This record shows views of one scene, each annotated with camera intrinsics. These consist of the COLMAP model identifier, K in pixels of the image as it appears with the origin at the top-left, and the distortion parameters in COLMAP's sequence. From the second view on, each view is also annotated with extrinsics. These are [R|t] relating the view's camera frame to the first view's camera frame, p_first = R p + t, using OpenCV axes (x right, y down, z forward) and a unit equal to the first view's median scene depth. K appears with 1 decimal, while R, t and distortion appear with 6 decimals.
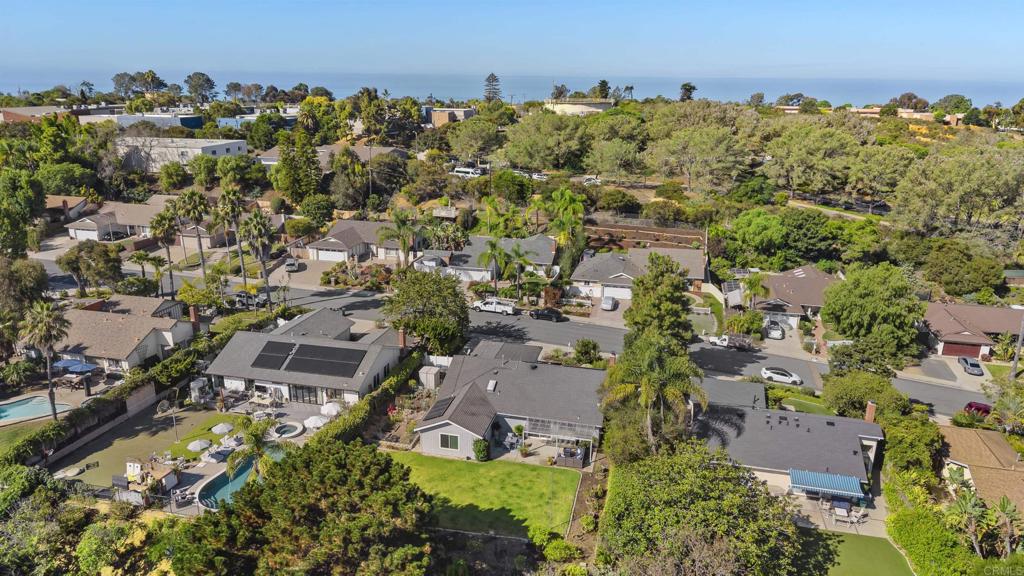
lens RADIAL K [[682.6, 0, 512.0], [0, 682.6, 288.0], [0, 0, 1]] dist [0.058645, -0.083404]
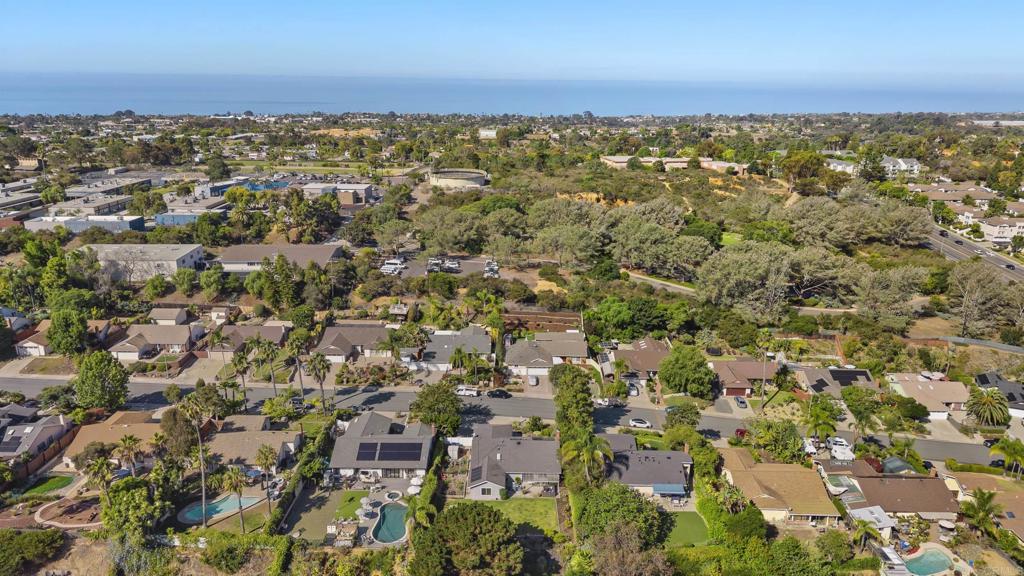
lens RADIAL K [[682.6, 0, 512.0], [0, 682.6, 288.0], [0, 0, 1]] dist [0.058645, -0.083404]
pose [[0.973318, -0.065133, 0.220021, -0.253315], [0.064919, 0.997857, 0.008208, -0.220878], [-0.220084, 0.006295, 0.975461, -0.554414]]
